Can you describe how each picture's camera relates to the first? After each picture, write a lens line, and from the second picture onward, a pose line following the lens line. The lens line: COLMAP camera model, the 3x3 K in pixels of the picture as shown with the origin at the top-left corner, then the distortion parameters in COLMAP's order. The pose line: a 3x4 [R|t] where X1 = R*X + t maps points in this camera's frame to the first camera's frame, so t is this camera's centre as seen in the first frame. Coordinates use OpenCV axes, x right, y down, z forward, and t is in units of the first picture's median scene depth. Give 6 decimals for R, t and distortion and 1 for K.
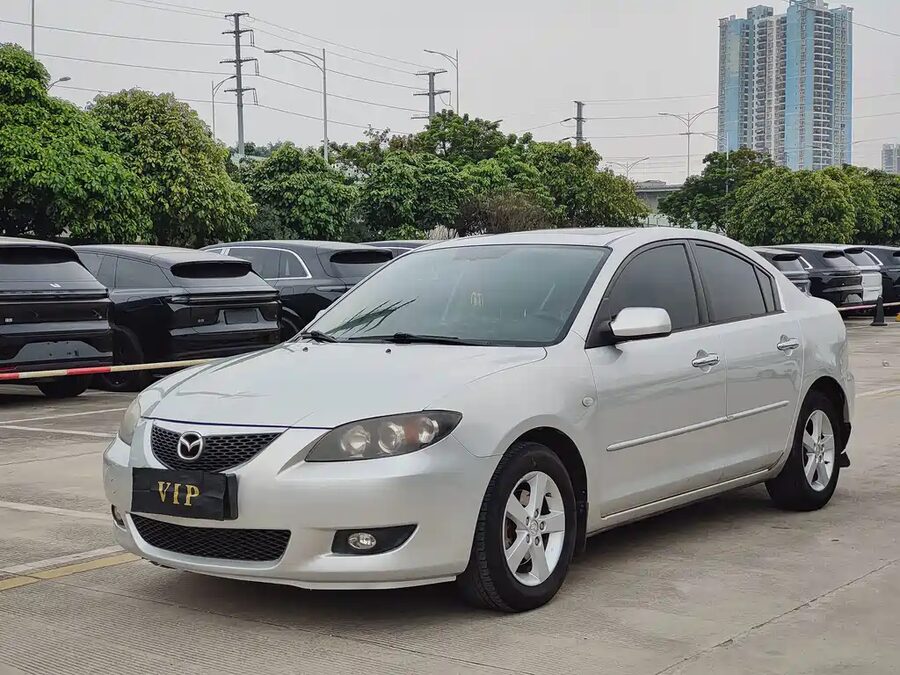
lens RADIAL K [[1388.2, 0, 450.0], [0, 1388.2, 337.5], [0, 0, 1]] dist [0.024891, 0.035942]
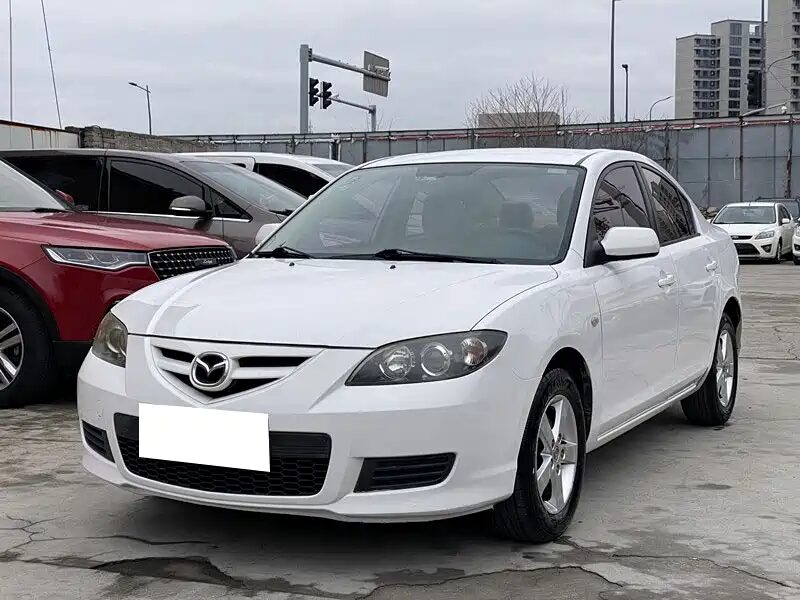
lens RADIAL K [[1233.9, 0, 400.0], [0, 1233.9, 300.0], [0, 0, 1]] dist [0.024891, 0.035942]
pose [[0.986065, 0.008308, 0.166151, -0.184993], [-0.013540, 0.999447, 0.030386, 0.006737], [-0.165806, -0.032212, 0.985632, 0.168154]]
